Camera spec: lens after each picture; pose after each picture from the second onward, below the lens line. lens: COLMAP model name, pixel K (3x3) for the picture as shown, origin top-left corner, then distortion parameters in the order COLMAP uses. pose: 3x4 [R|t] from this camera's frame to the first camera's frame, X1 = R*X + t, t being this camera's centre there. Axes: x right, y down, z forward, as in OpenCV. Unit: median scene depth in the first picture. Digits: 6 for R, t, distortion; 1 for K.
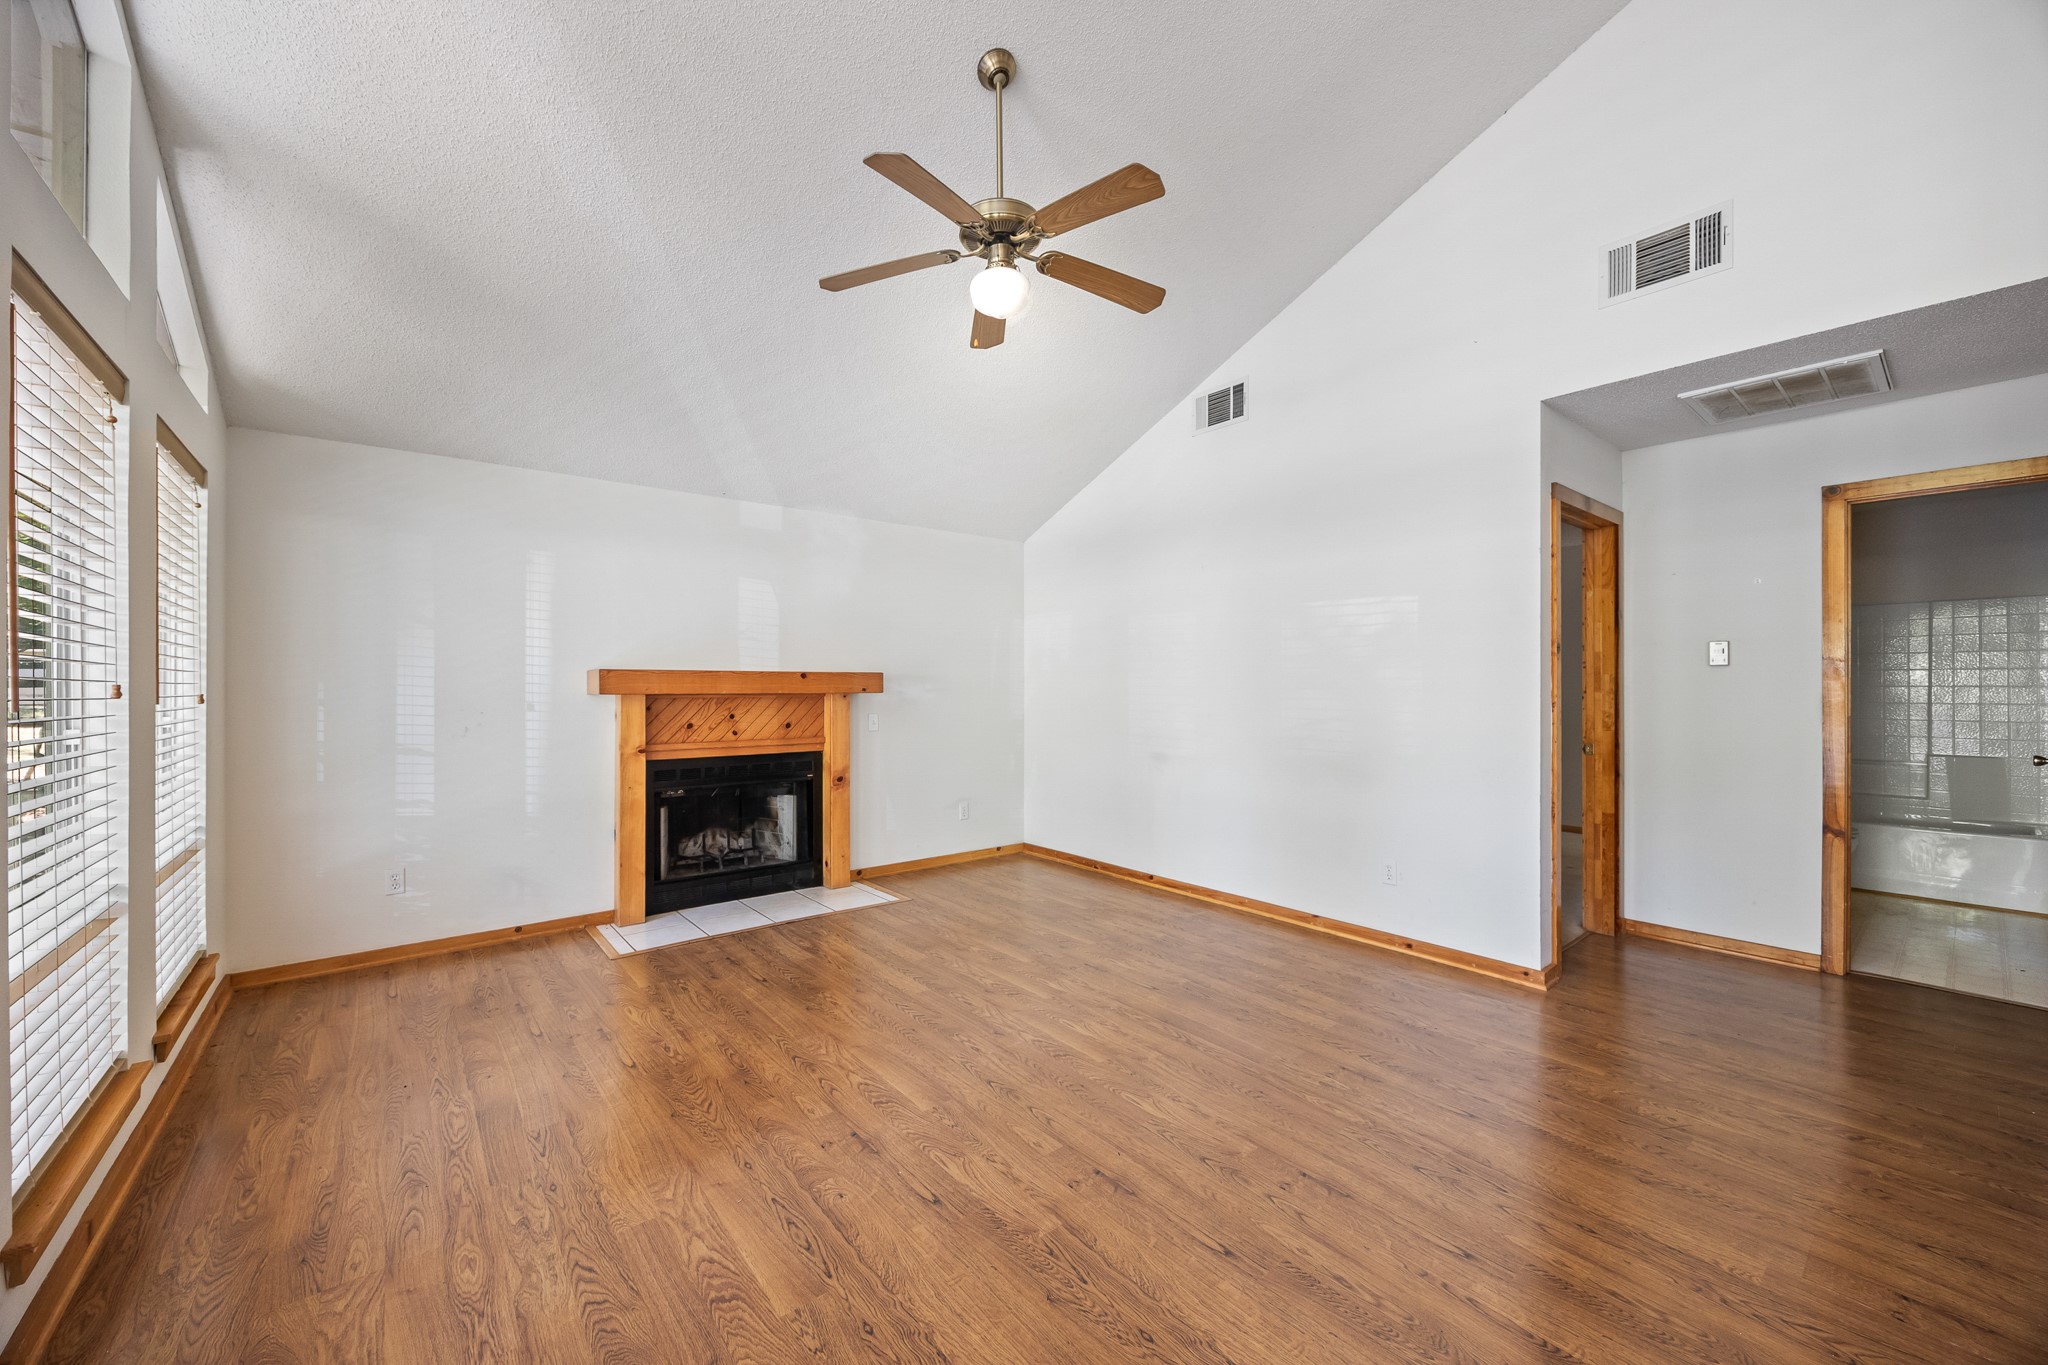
lens RADIAL K [[785.6, 0, 1023.0], [0, 785.6, 690.9], [0, 0, 1]] dist [-0.005481, 0.000206]
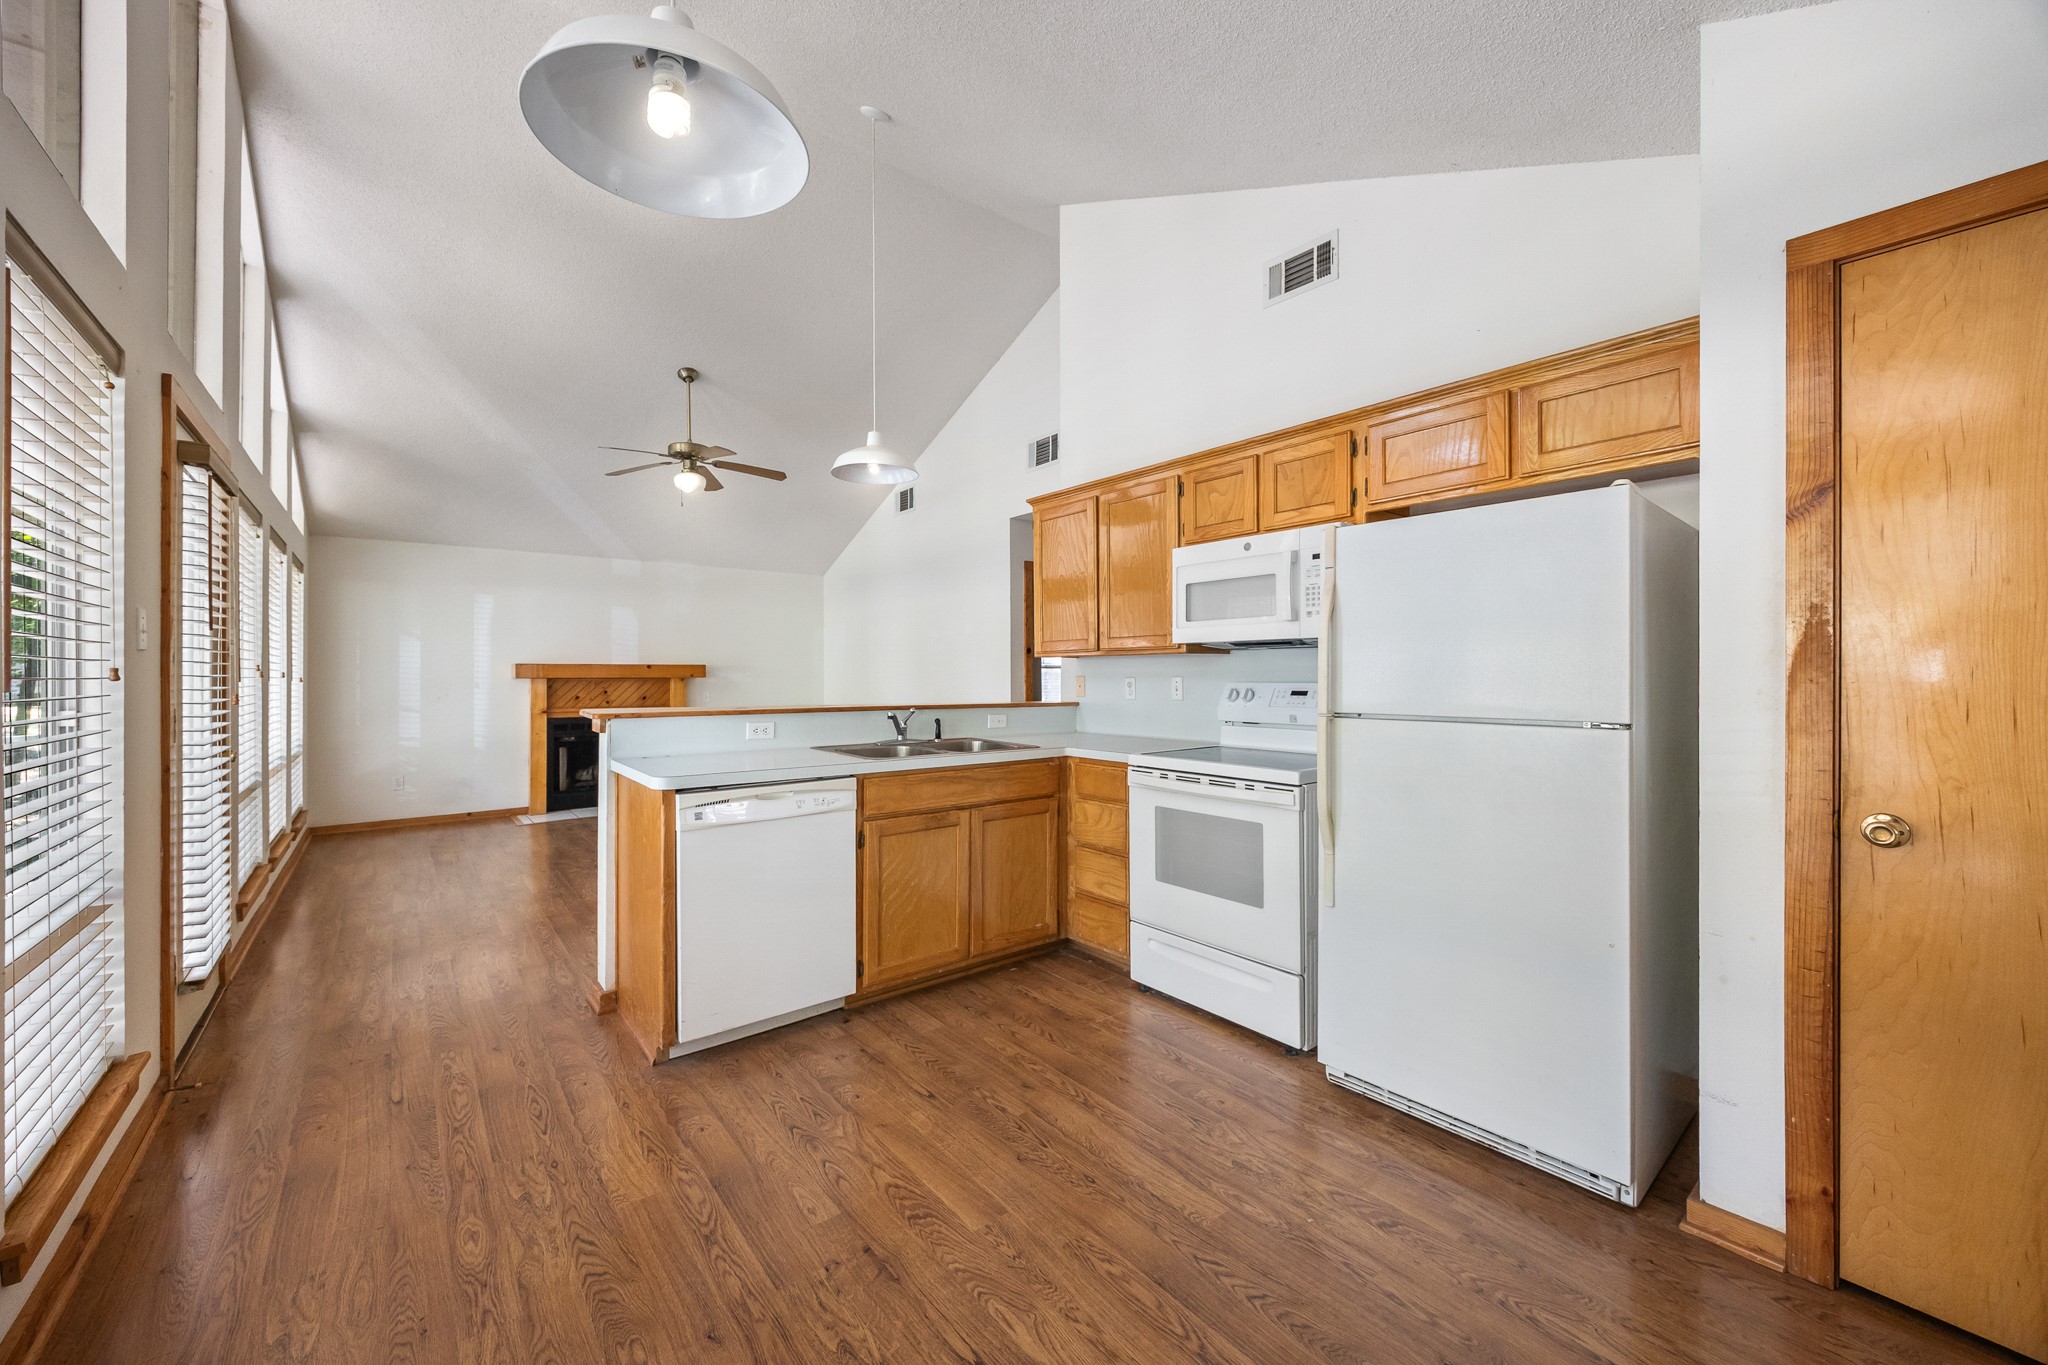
lens RADIAL K [[785.6, 0, 1036.9], [0, 785.6, 683.4], [0, 0, 1]] dist [-0.005481, 0.000206]
pose [[0.999973, 0.001985, 0.007039, 0.549032], [-0.002005, 0.999994, 0.002857, 0.009252], [-0.007033, -0.002871, 0.999971, -0.680137]]
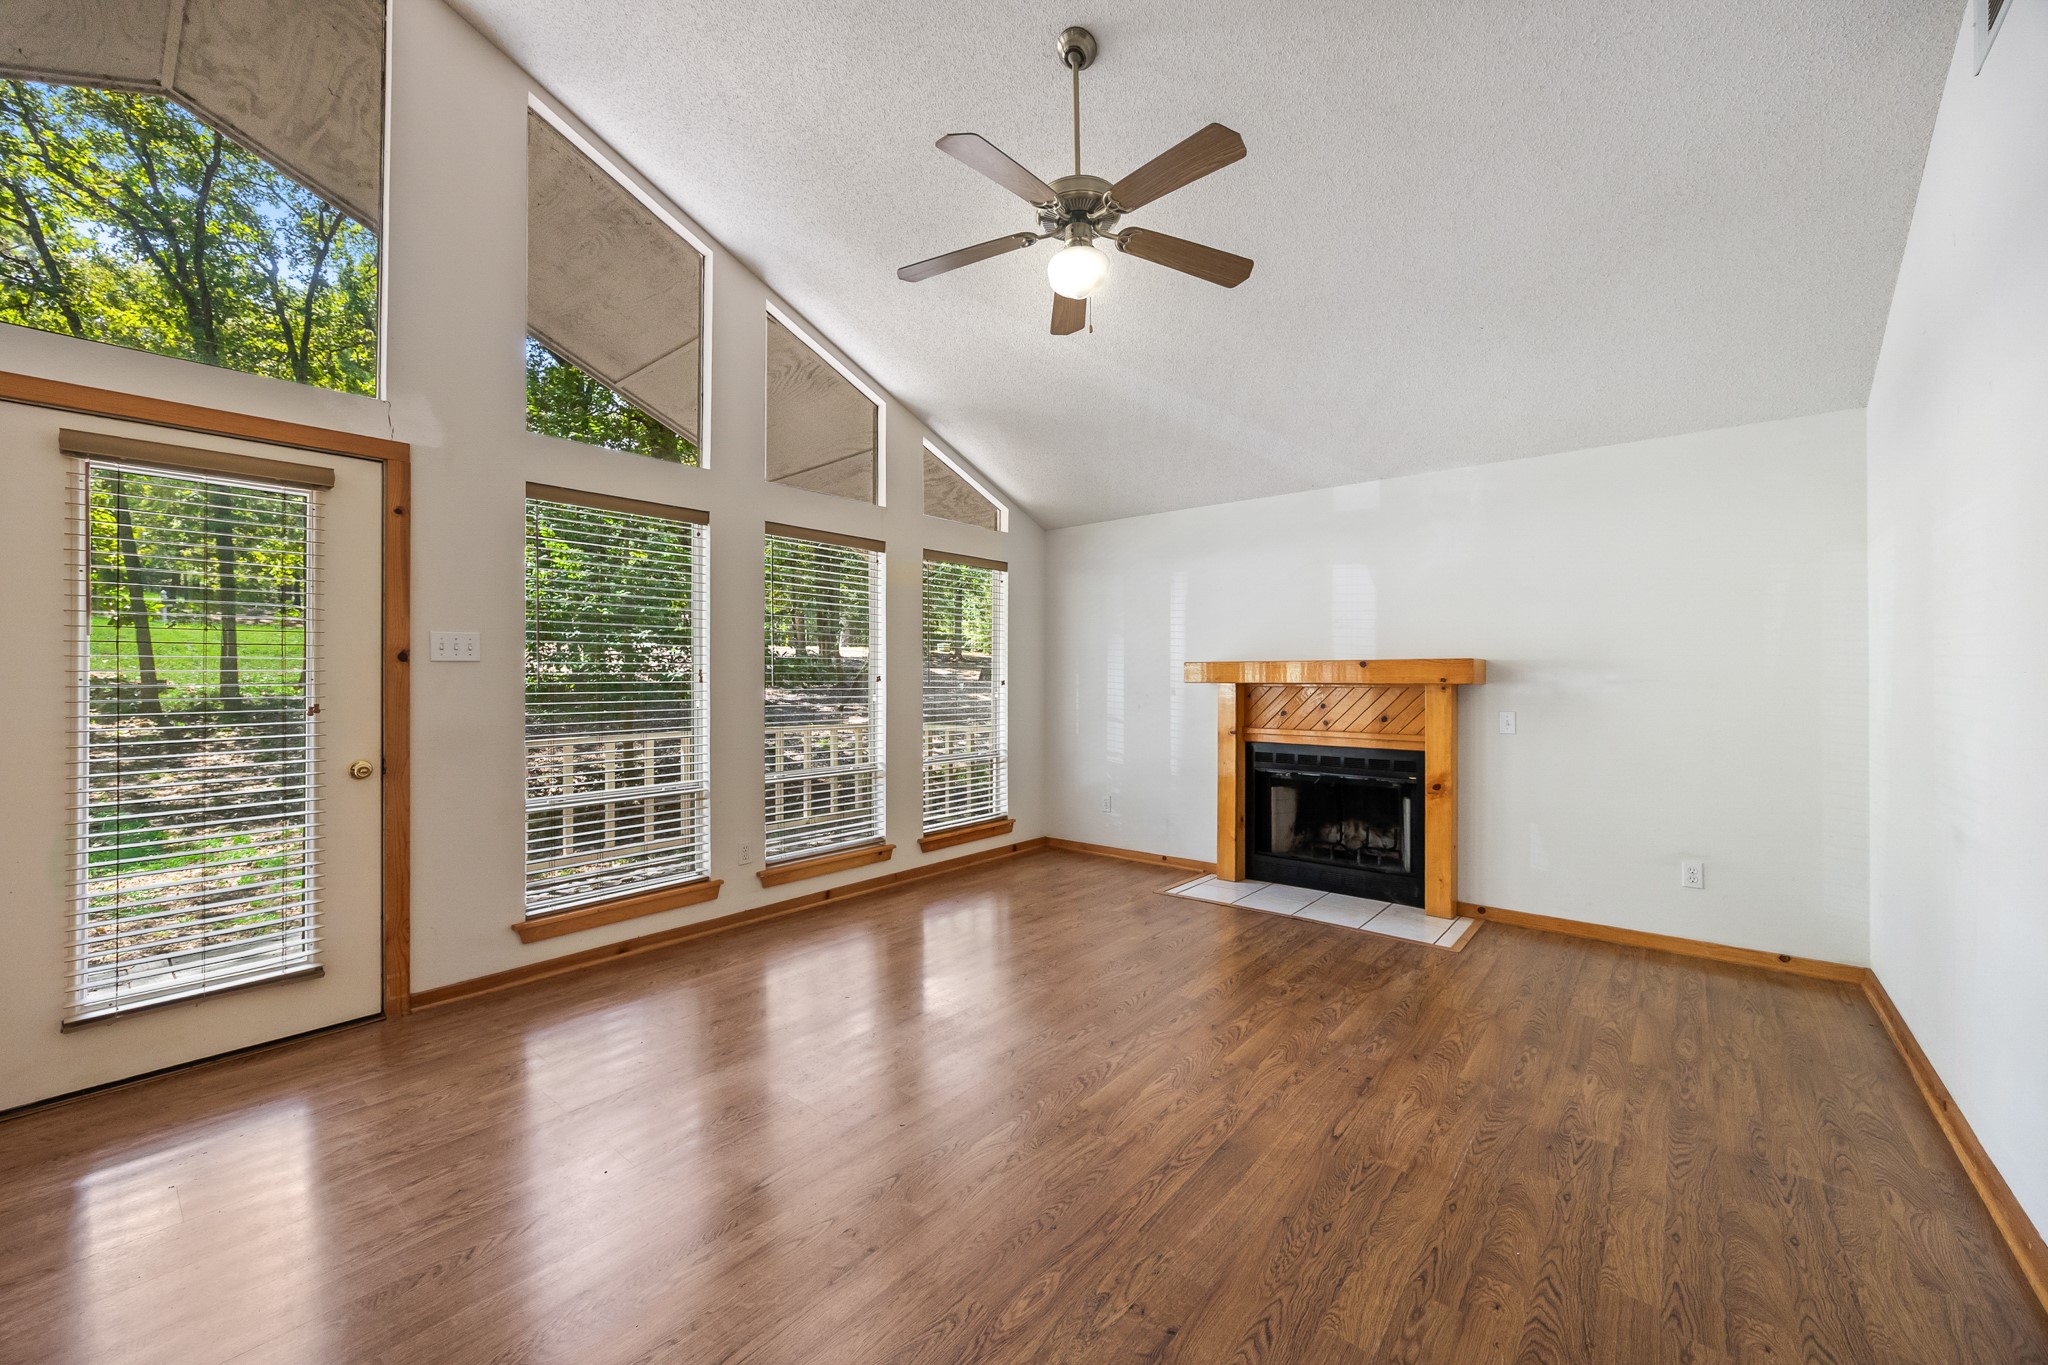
lens RADIAL K [[785.6, 0, 1028.3], [0, 785.6, 676.5], [0, 0, 1]] dist [-0.005481, 0.000206]
pose [[0.197726, 0.001442, -0.980256, 0.572541], [-0.005967, 0.999982, 0.000267, -0.003485], [0.980239, 0.005797, 0.197731, 0.464883]]
